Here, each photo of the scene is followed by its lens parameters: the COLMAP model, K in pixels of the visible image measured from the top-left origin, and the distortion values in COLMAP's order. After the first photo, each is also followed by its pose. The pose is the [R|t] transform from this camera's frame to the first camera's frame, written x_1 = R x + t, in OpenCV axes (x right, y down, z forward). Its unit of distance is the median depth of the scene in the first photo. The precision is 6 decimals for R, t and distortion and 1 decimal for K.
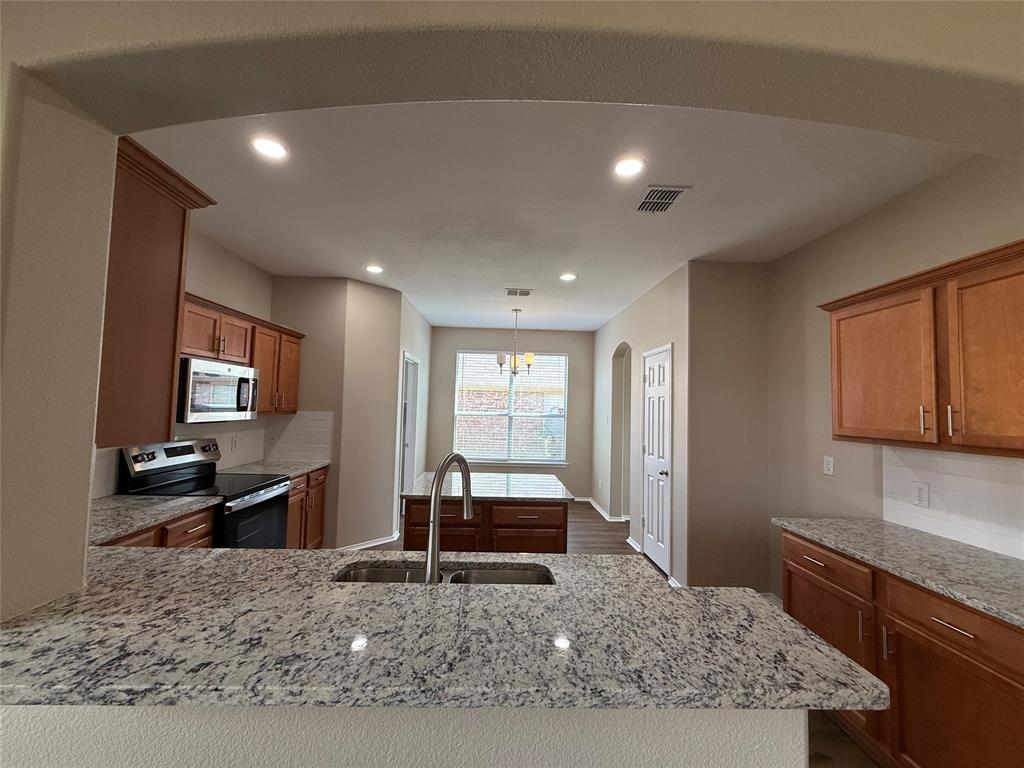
lens RADIAL K [[408.6, 0, 511.0], [0, 408.6, 385.6], [0, 0, 1]] dist [-0.000535, -0.000084]
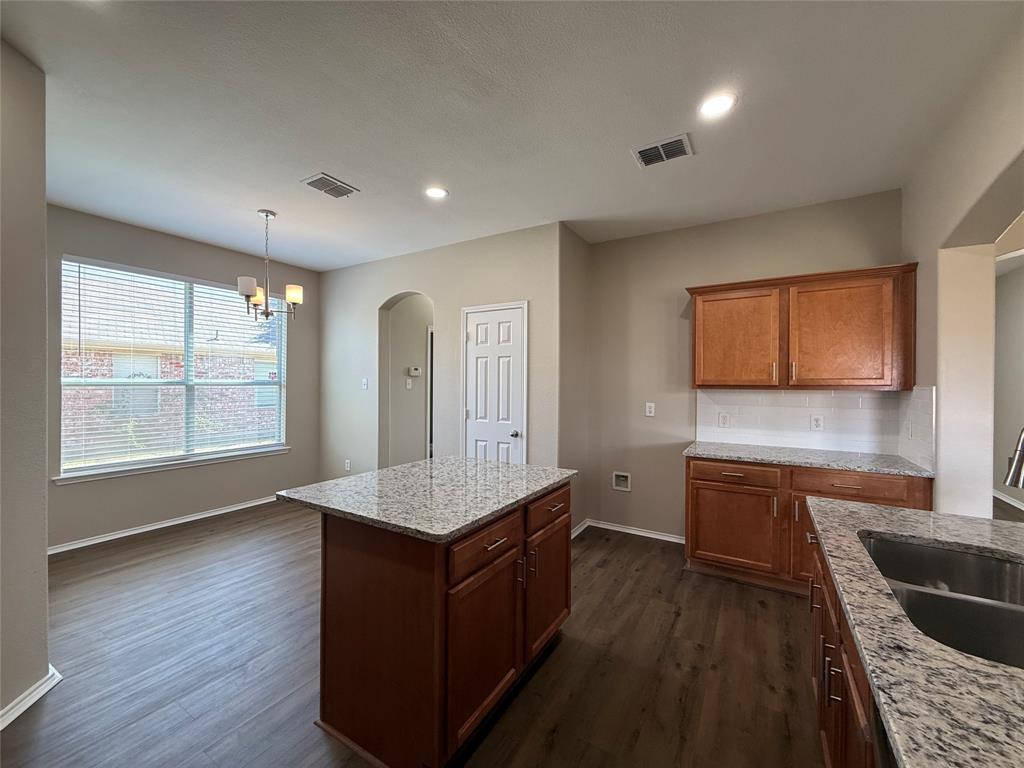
lens RADIAL K [[408.6, 0, 512.4], [0, 408.6, 385.5], [0, 0, 1]] dist [-0.000535, -0.000084]
pose [[0.552123, -0.028238, 0.833284, -0.618772], [-0.036377, 0.997659, 0.057912, 0.057615], [-0.832969, -0.062287, 0.549803, 0.667459]]
